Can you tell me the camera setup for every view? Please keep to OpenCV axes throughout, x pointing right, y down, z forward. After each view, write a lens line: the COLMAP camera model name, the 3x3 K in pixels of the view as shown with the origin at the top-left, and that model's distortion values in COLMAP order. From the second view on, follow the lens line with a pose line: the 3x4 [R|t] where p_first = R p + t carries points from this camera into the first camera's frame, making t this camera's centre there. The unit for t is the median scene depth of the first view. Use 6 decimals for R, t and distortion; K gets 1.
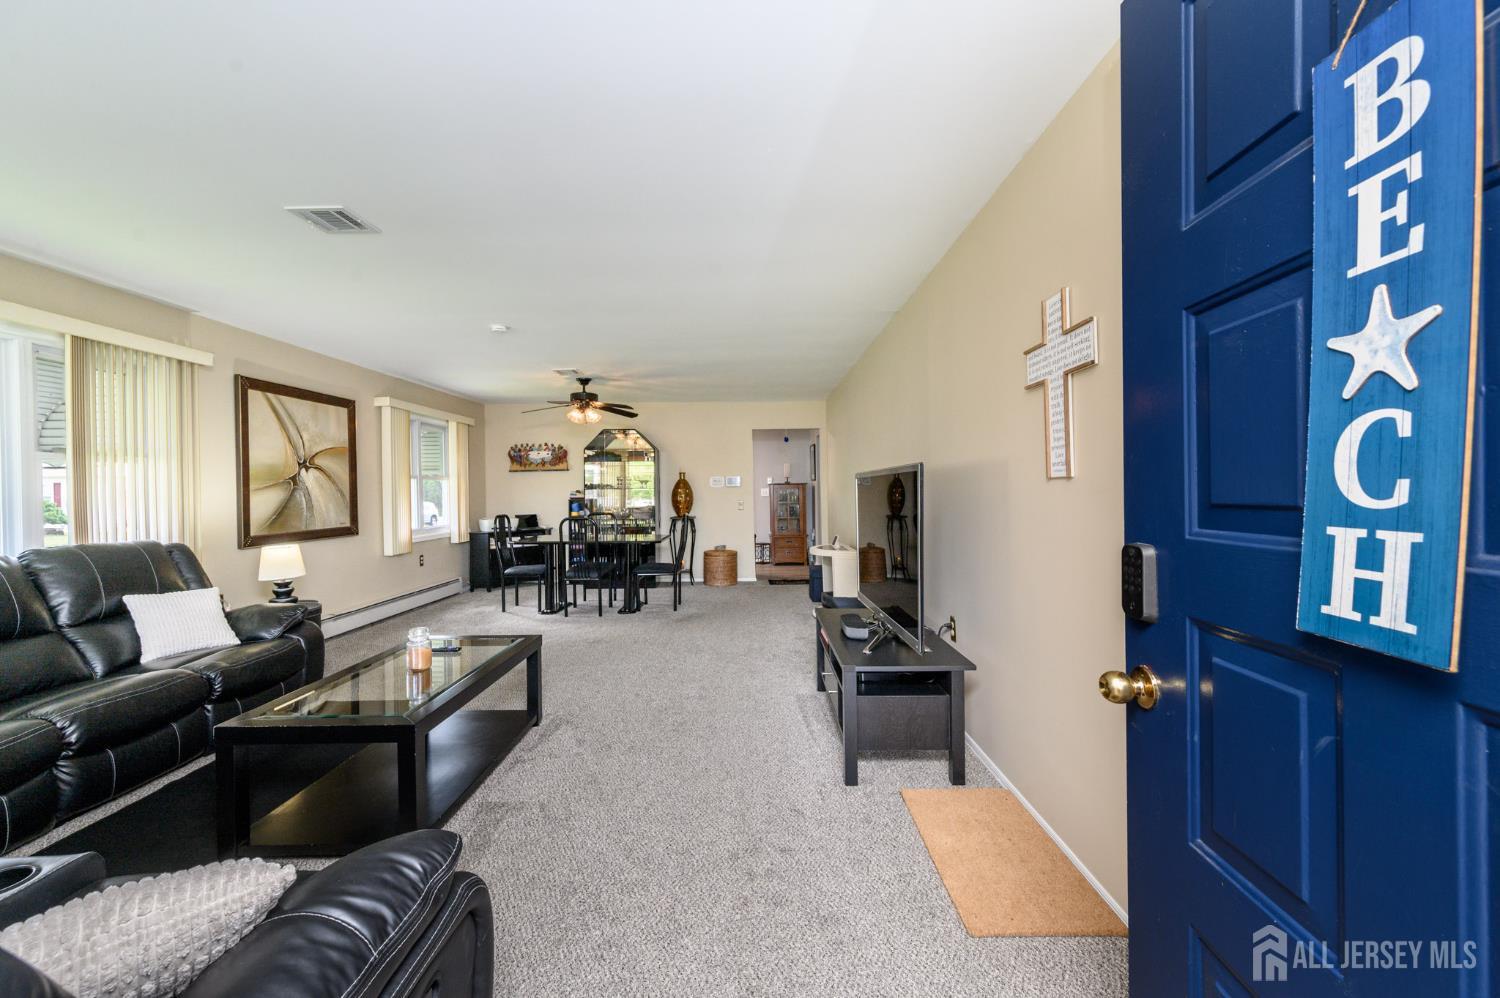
lens RADIAL K [[595.2, 0, 750.6], [0, 595.2, 497.2], [0, 0, 1]] dist [-0.000271, 0.000181]
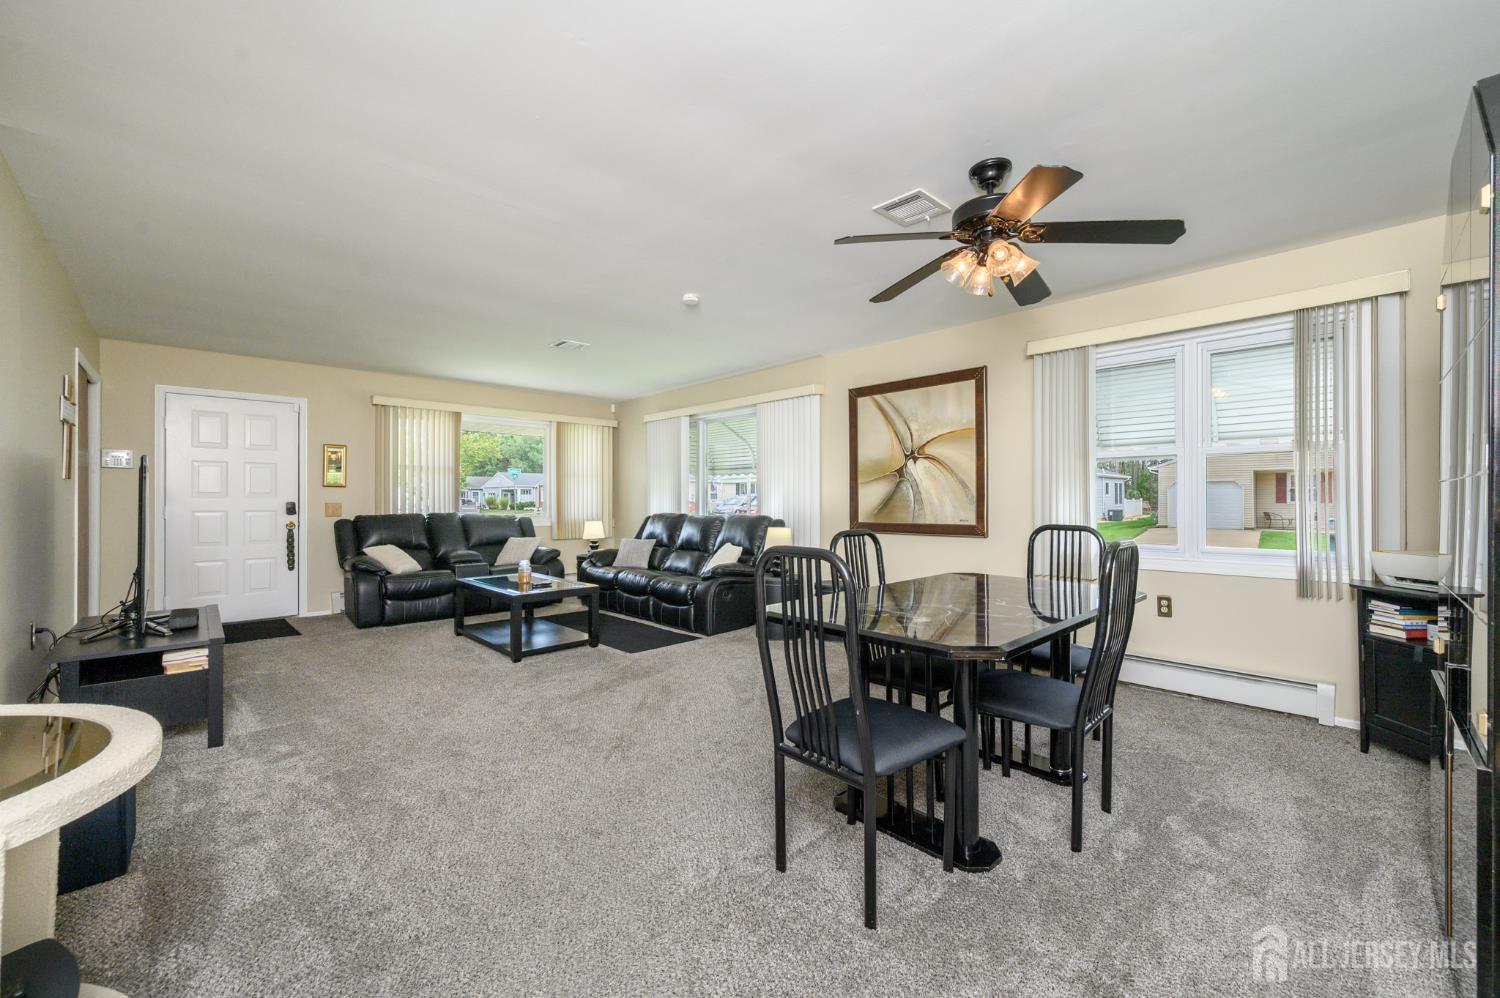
lens RADIAL K [[595.2, 0, 749.9], [0, 595.2, 500.2], [0, 0, 1]] dist [-0.000271, 0.000181]
pose [[-0.704163, 0.008502, -0.709988, 0.127689], [0.001092, 0.999940, 0.010891, 0.006816], [0.710038, 0.006894, -0.704130, 1.495762]]
